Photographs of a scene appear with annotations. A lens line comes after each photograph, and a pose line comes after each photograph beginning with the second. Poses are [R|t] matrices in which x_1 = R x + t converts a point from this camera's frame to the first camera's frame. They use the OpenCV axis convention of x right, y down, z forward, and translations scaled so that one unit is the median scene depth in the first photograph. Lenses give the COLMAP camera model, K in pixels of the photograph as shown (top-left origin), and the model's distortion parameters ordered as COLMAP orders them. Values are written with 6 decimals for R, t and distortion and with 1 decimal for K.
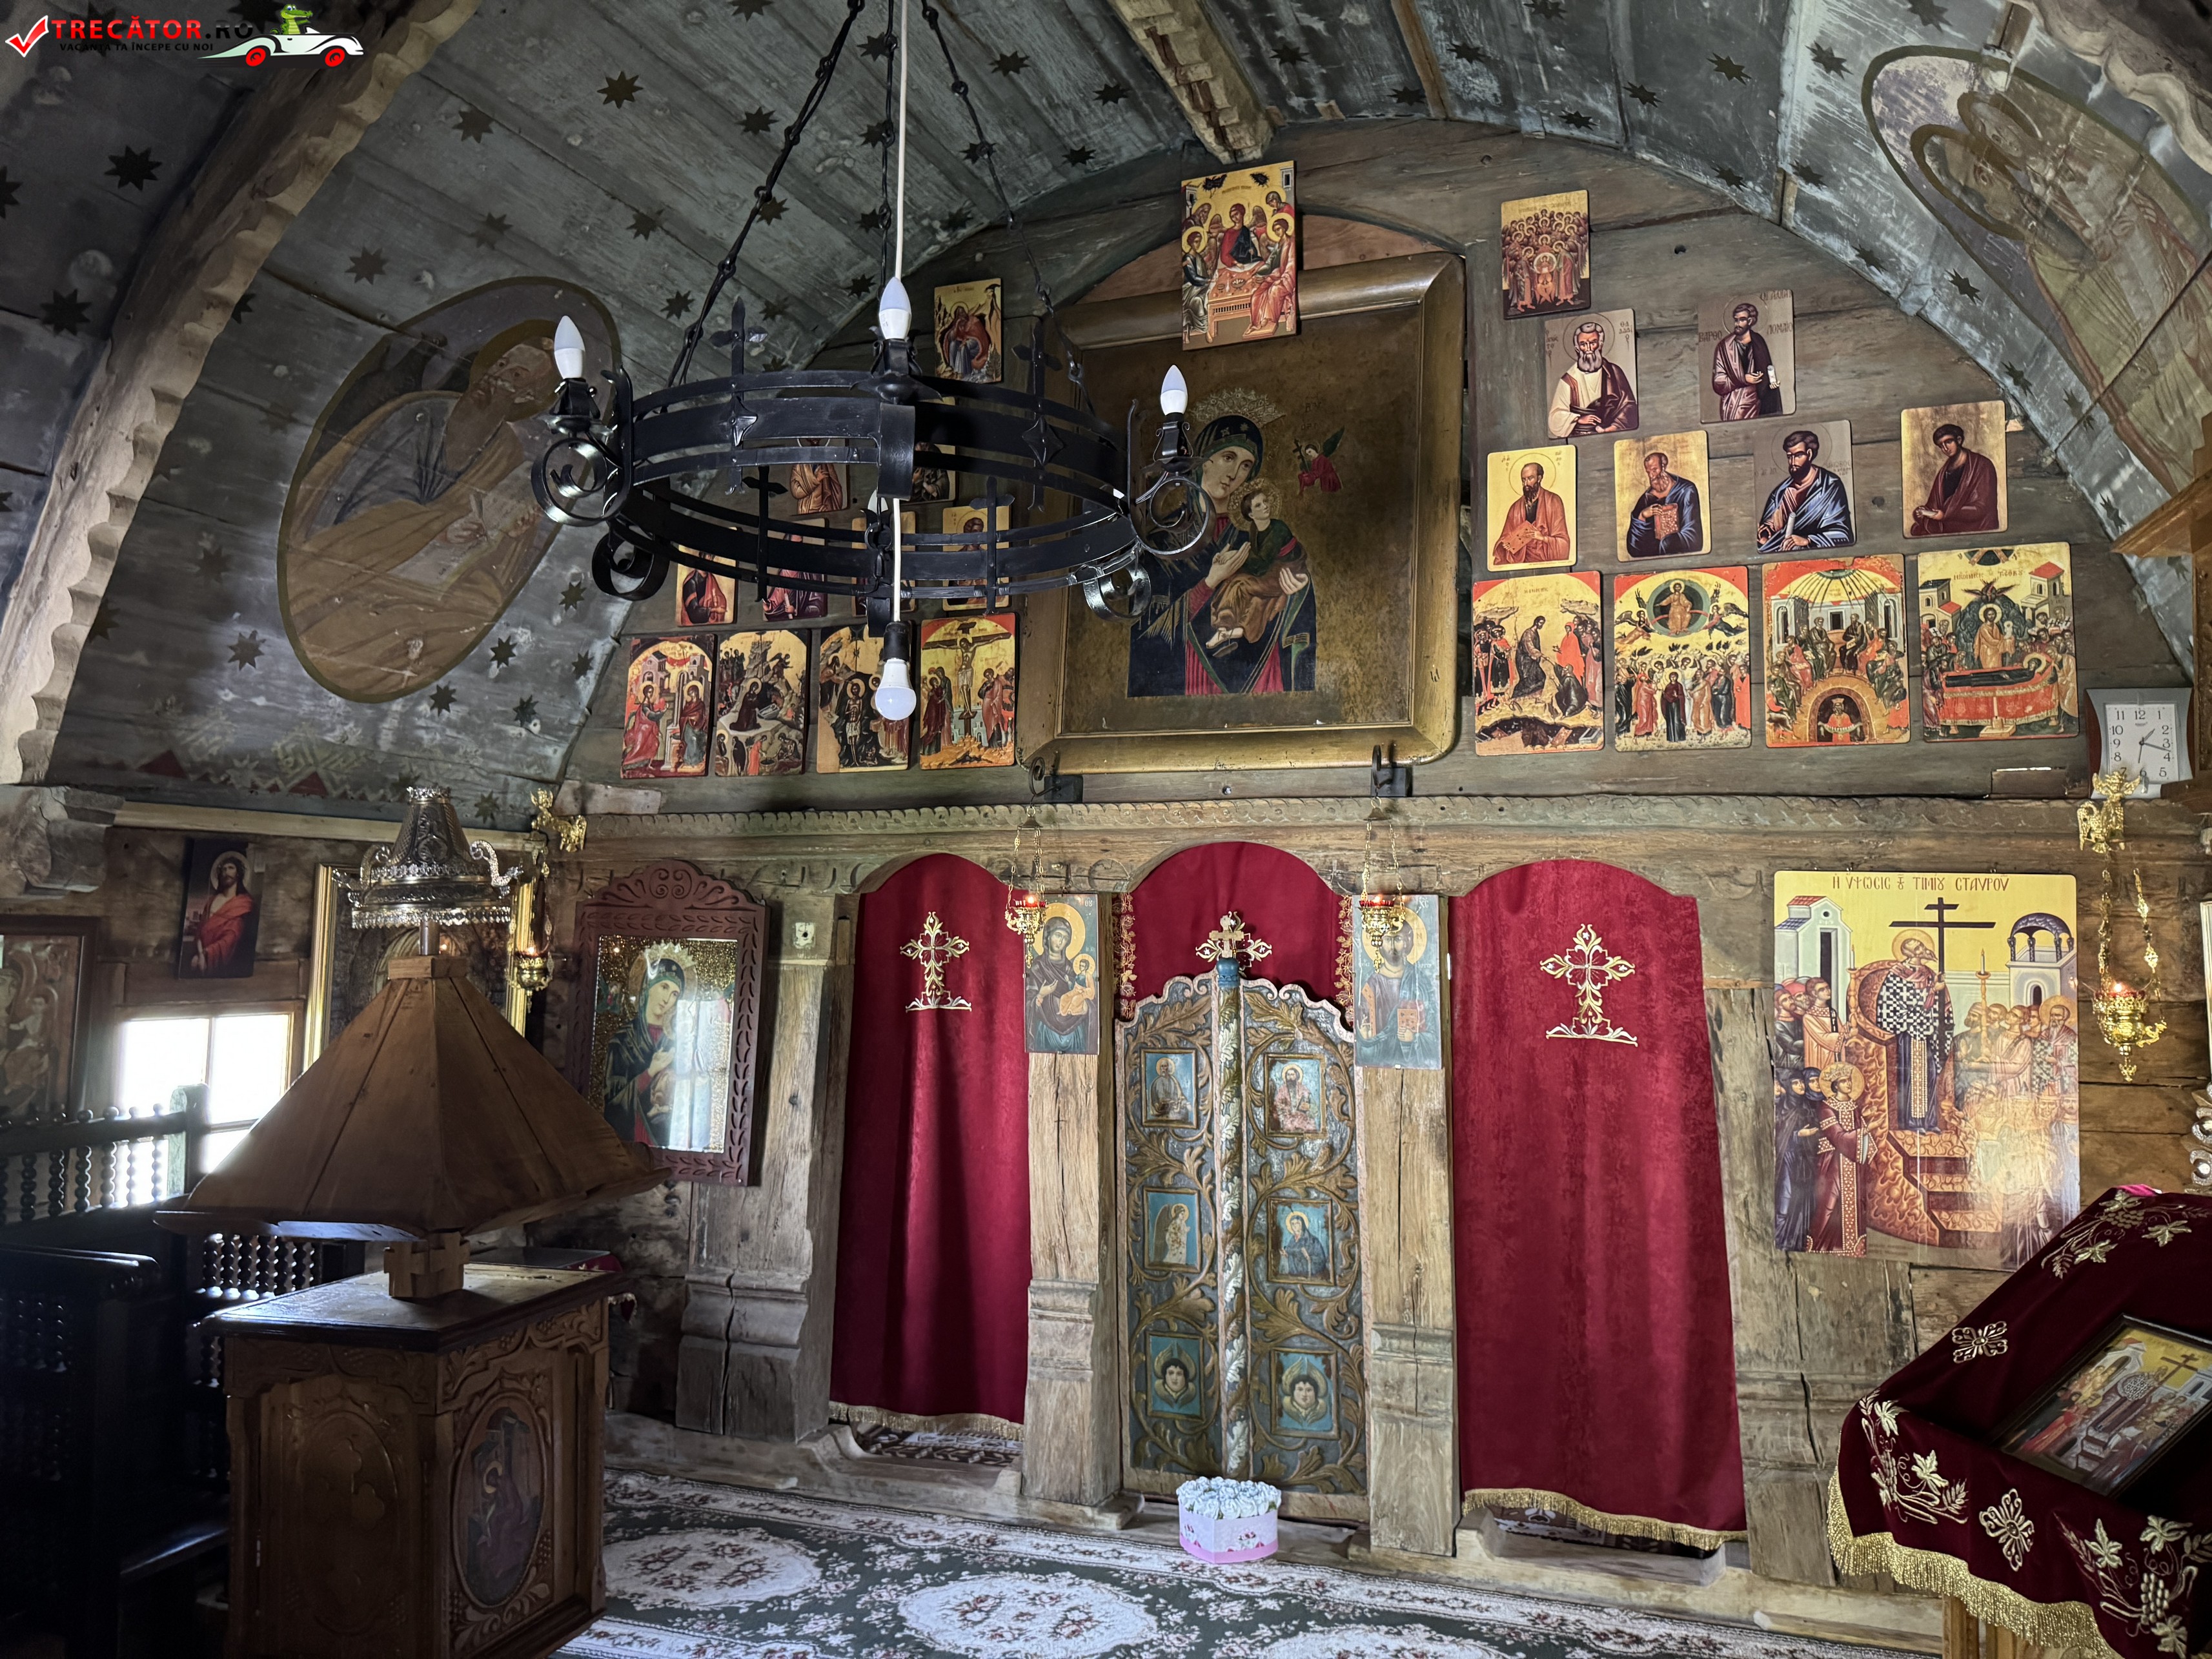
lens RADIAL K [[1547.8, 0, 1103.3], [0, 1547.8, 821.3], [0, 0, 1]] dist [0.138747, -0.275652]
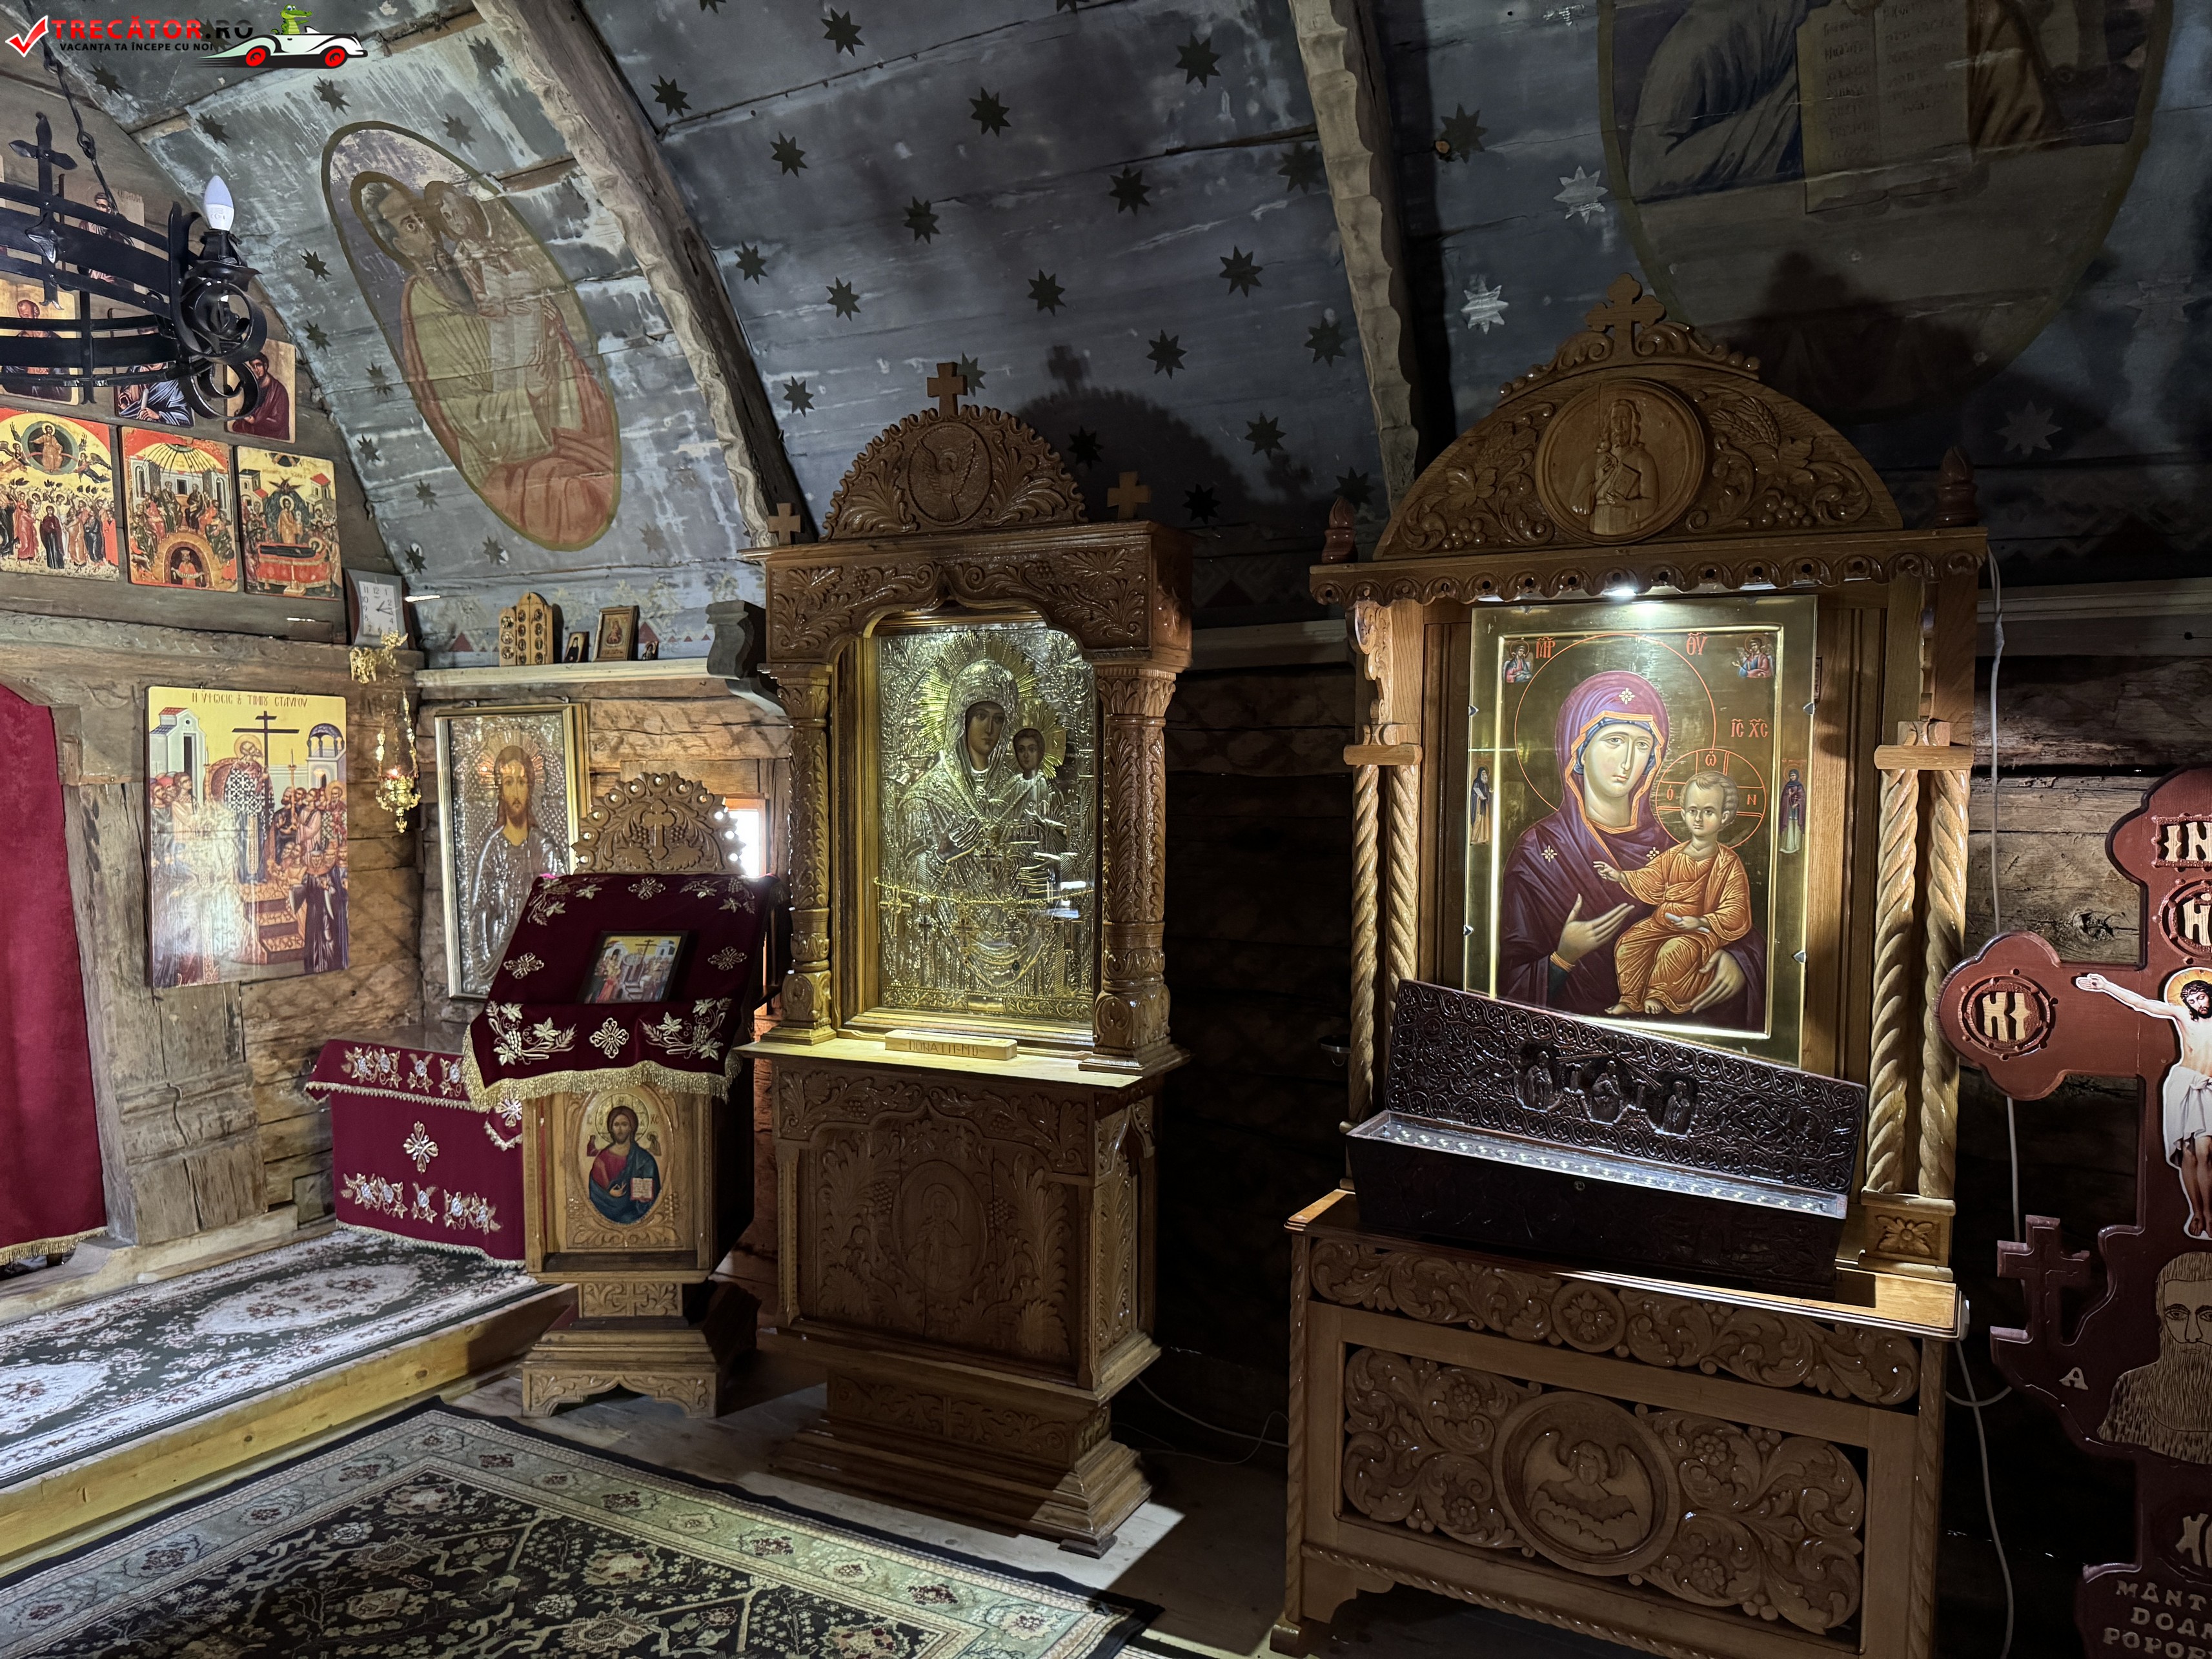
lens RADIAL K [[1584.2, 0, 1104.9], [0, 1584.2, 834.2], [0, 0, 1]] dist [0.009730, -0.009449]
pose [[0.174220, -0.057186, 0.983045, -0.615946], [-0.062113, 0.995686, 0.068929, 0.013472], [-0.982746, -0.073068, 0.169917, 0.043950]]
